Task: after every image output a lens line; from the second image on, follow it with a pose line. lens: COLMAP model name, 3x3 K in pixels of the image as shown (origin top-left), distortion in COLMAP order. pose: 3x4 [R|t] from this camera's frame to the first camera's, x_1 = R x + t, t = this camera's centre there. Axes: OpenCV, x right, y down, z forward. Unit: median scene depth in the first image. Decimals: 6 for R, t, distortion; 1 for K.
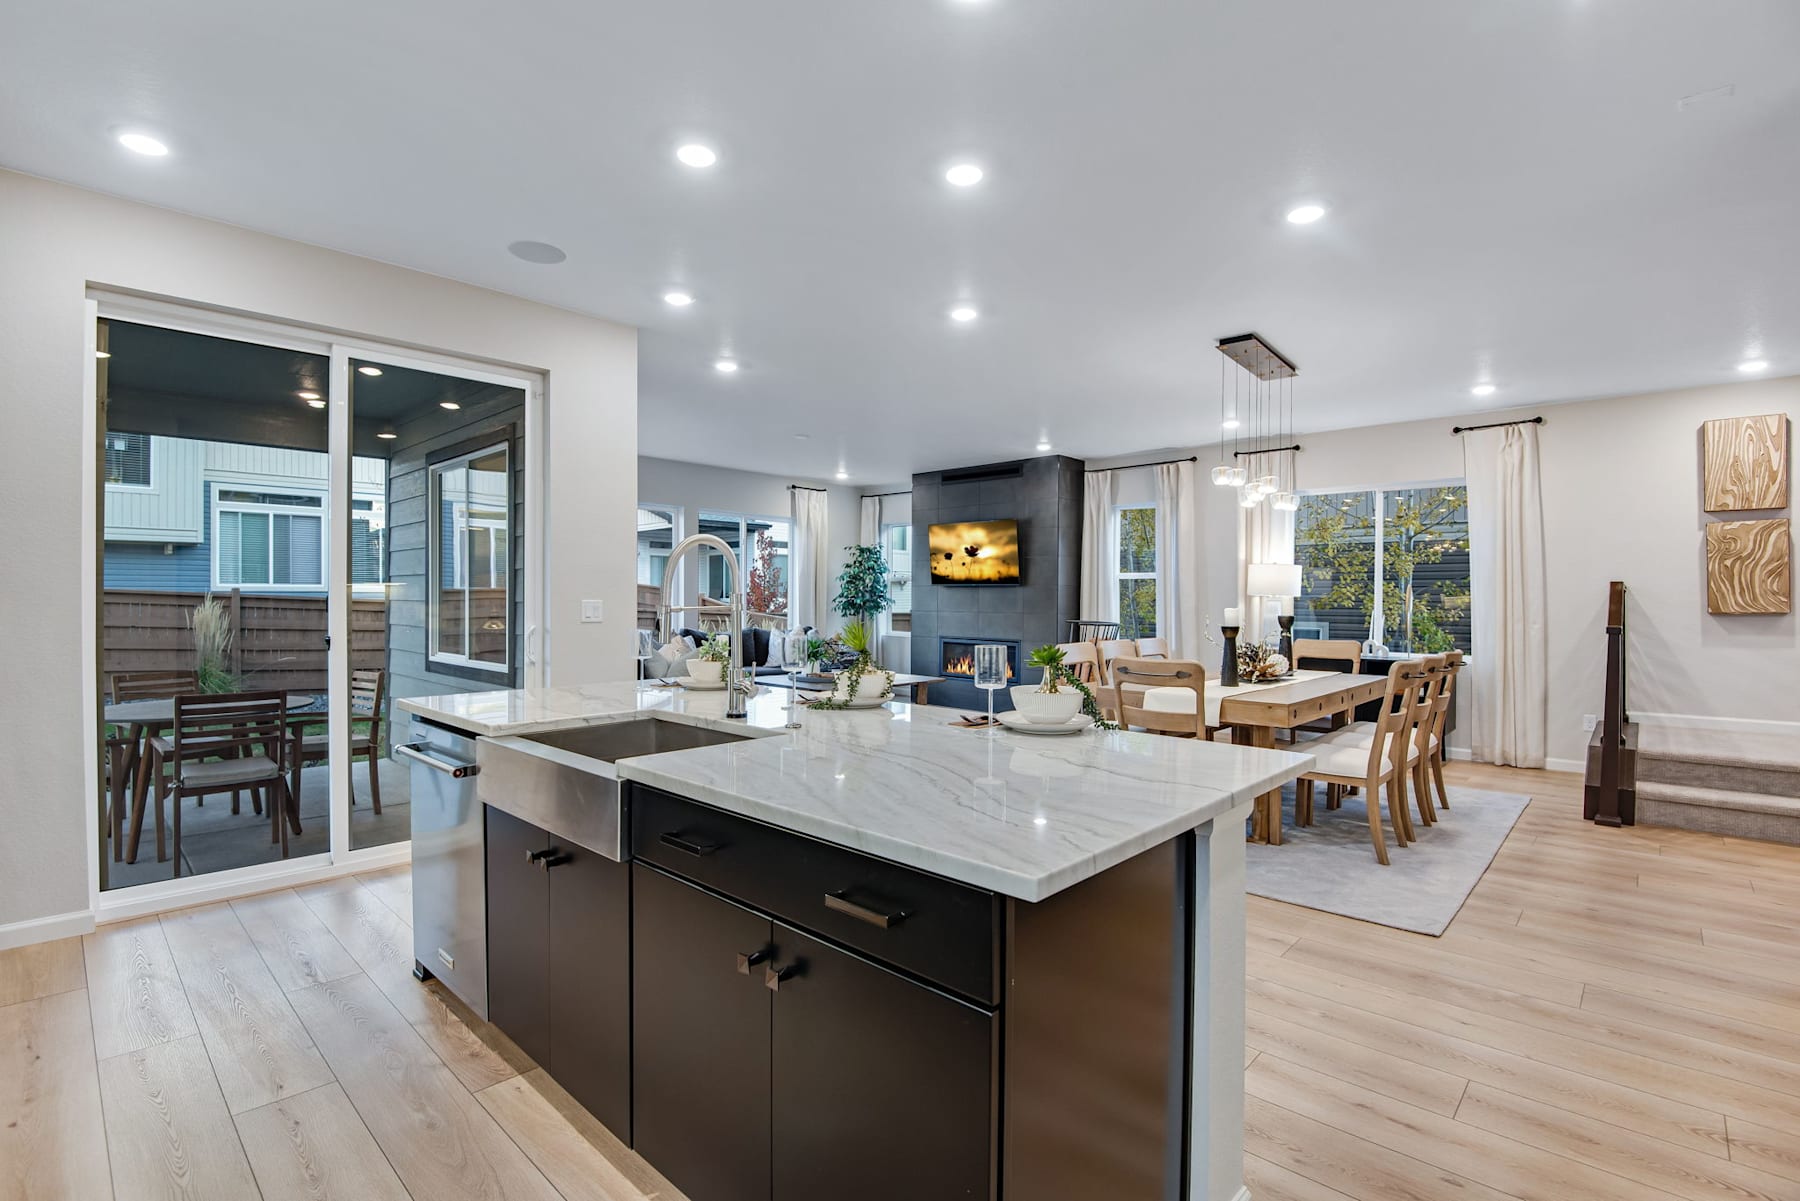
lens RADIAL K [[867.1, 0, 851.6], [0, 867.1, 605.5], [0, 0, 1]] dist [-0.013846, -0.000758]
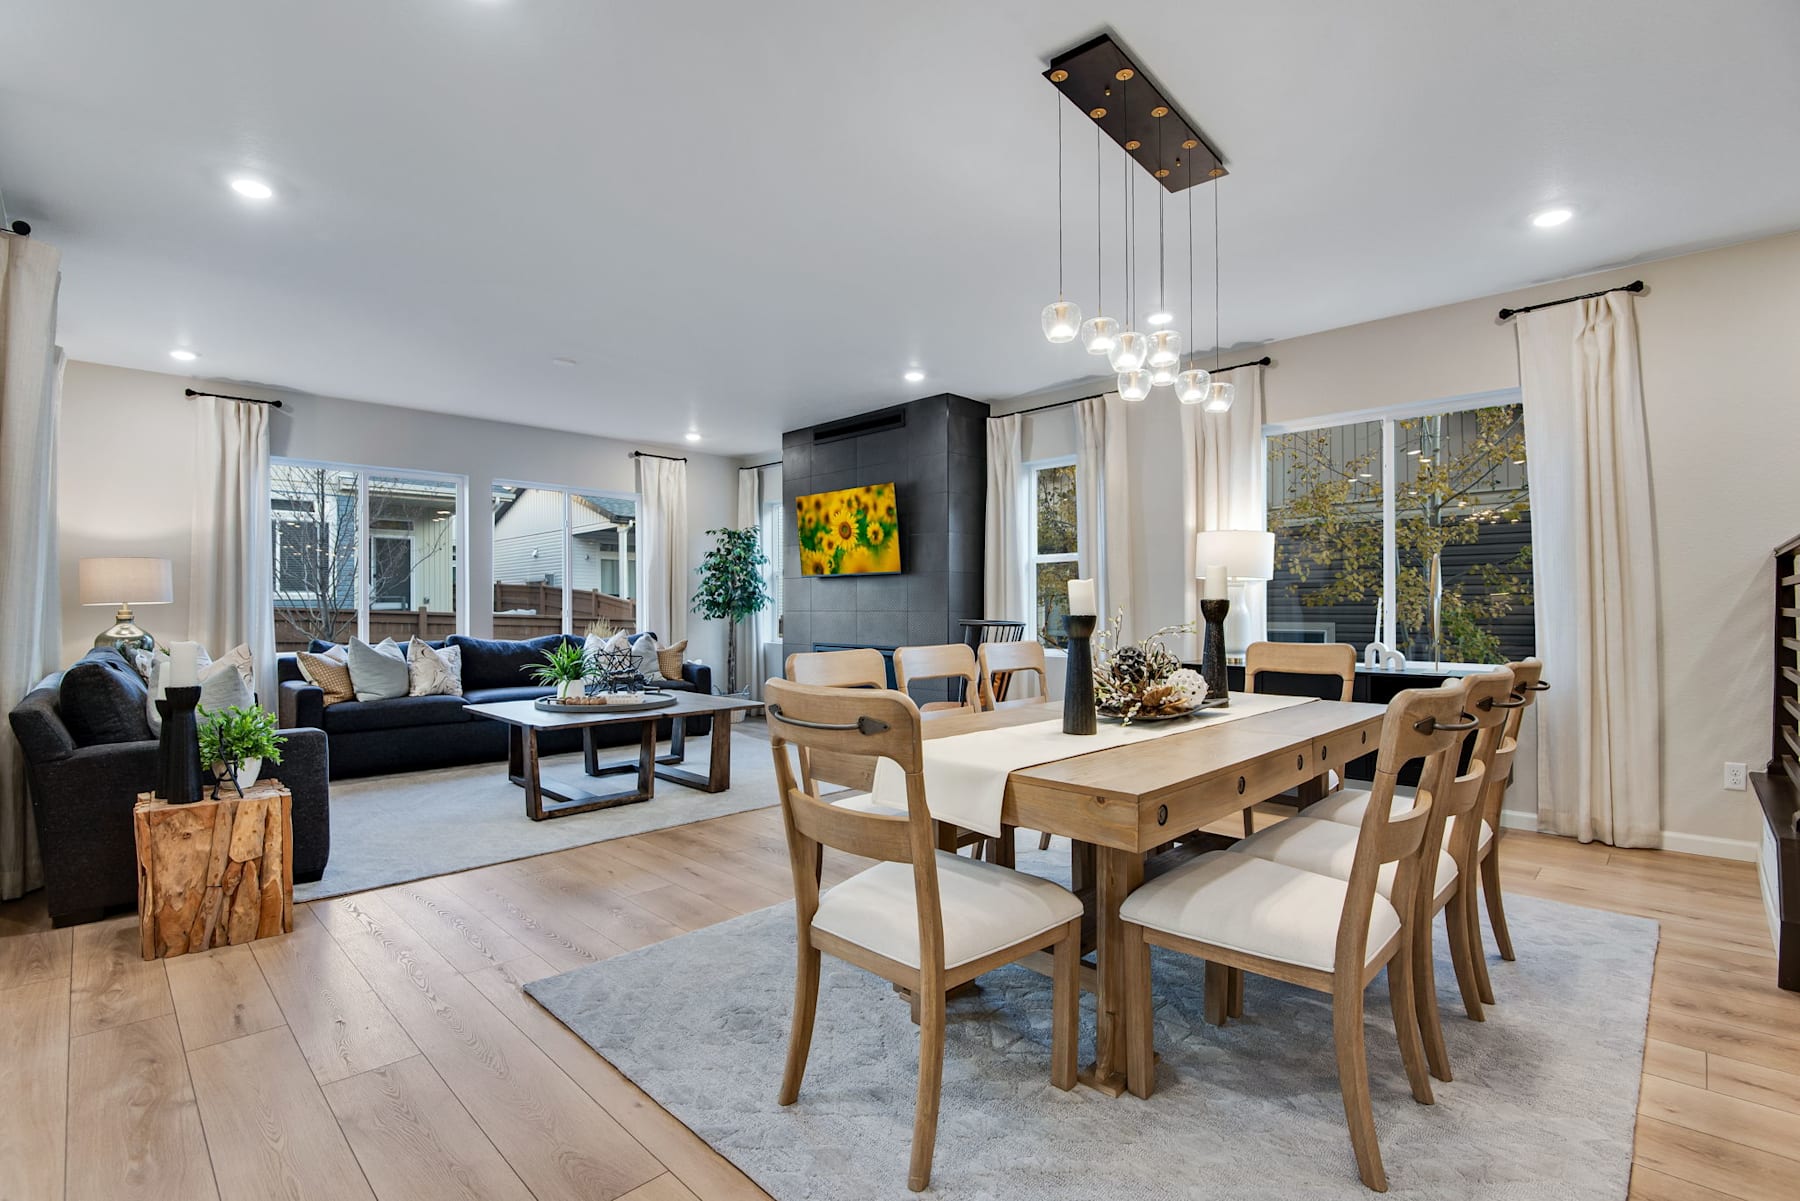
lens RADIAL K [[831.5, 0, 879.4], [0, 831.5, 607.6], [0, 0, 1]] dist [-0.009931, -0.011684]
pose [[0.999753, -0.007564, -0.020914, 0.223219], [0.007328, 0.999909, -0.011336, 0.016455], [0.020998, 0.011180, 0.999717, 0.343086]]
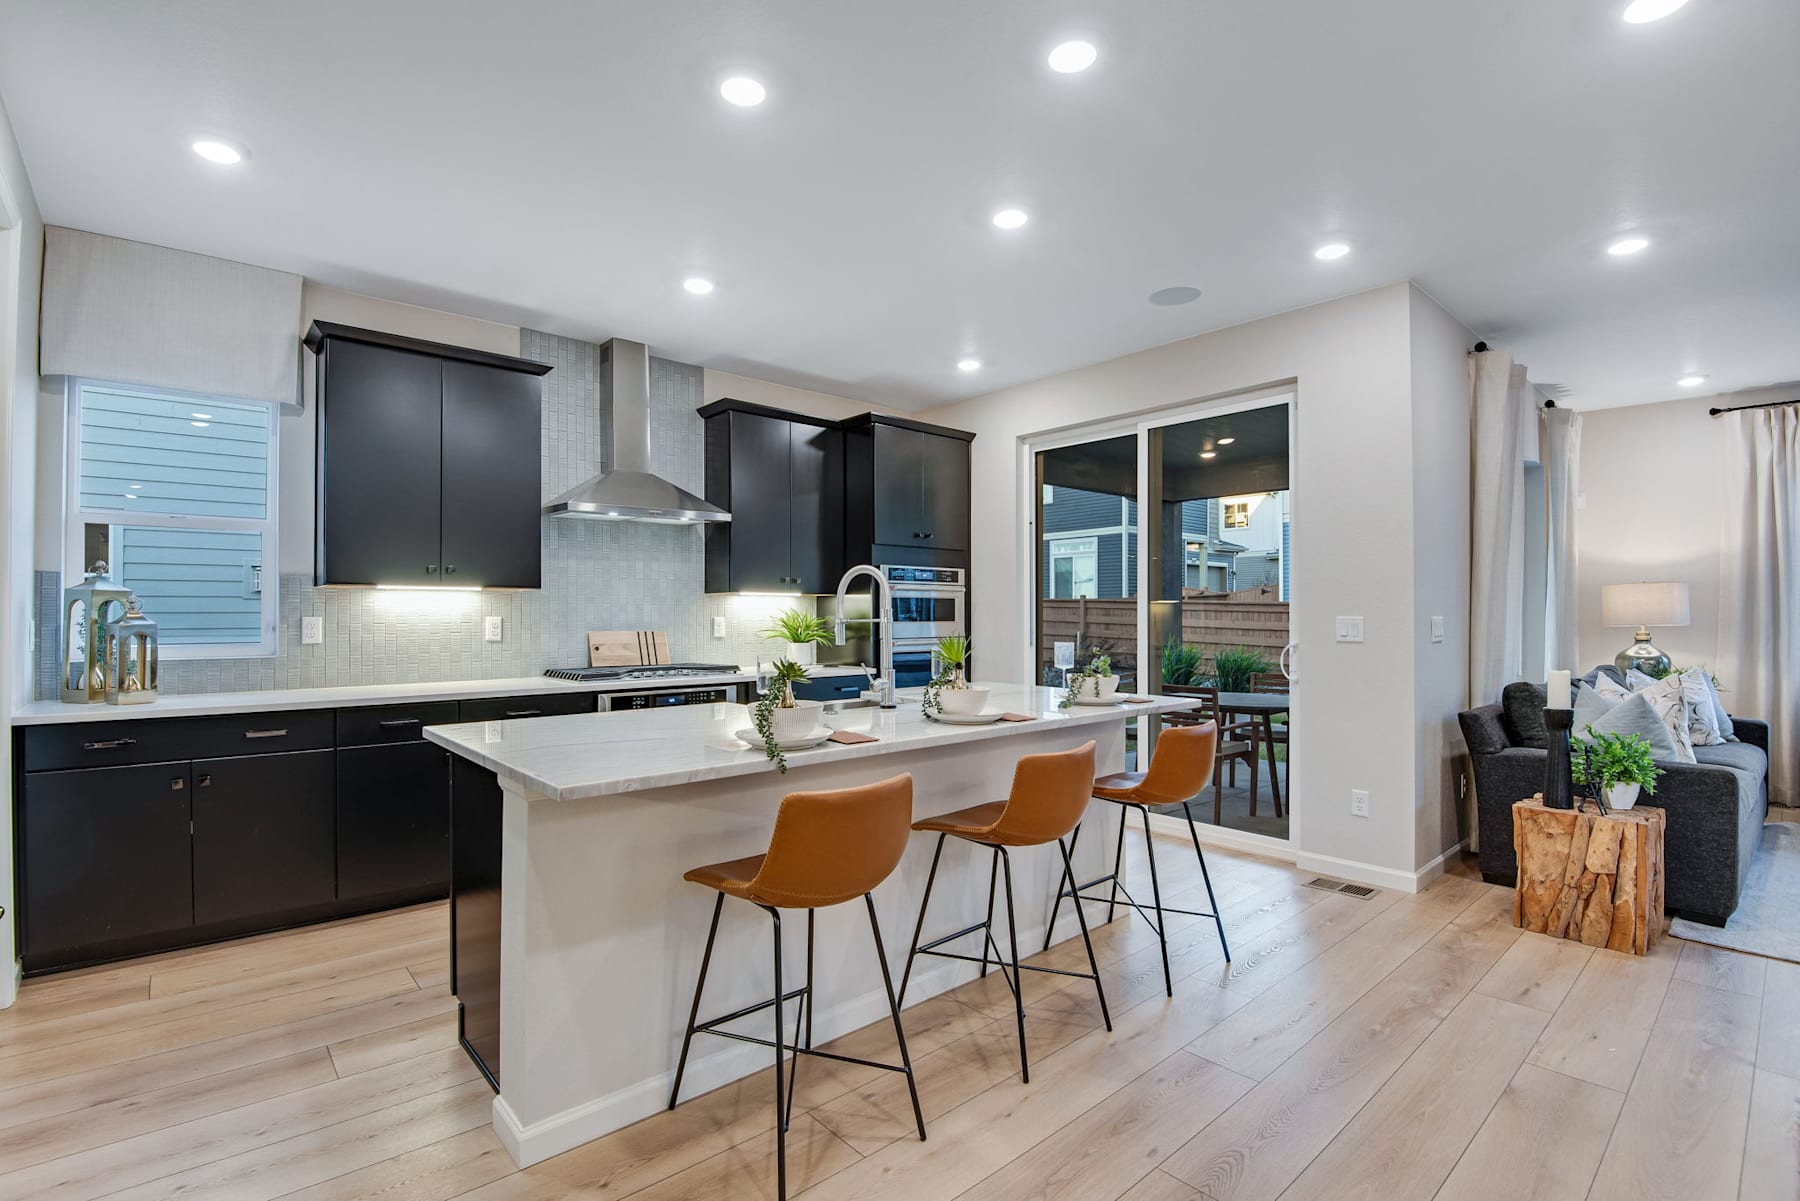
lens RADIAL K [[831.5, 0, 879.4], [0, 831.5, 607.6], [0, 0, 1]] dist [-0.009931, -0.011684]
pose [[-0.077778, -0.011264, -0.996907, 0.373254], [-0.011744, 0.999877, -0.010382, -0.000320], [0.996902, 0.010900, -0.077901, 0.385256]]
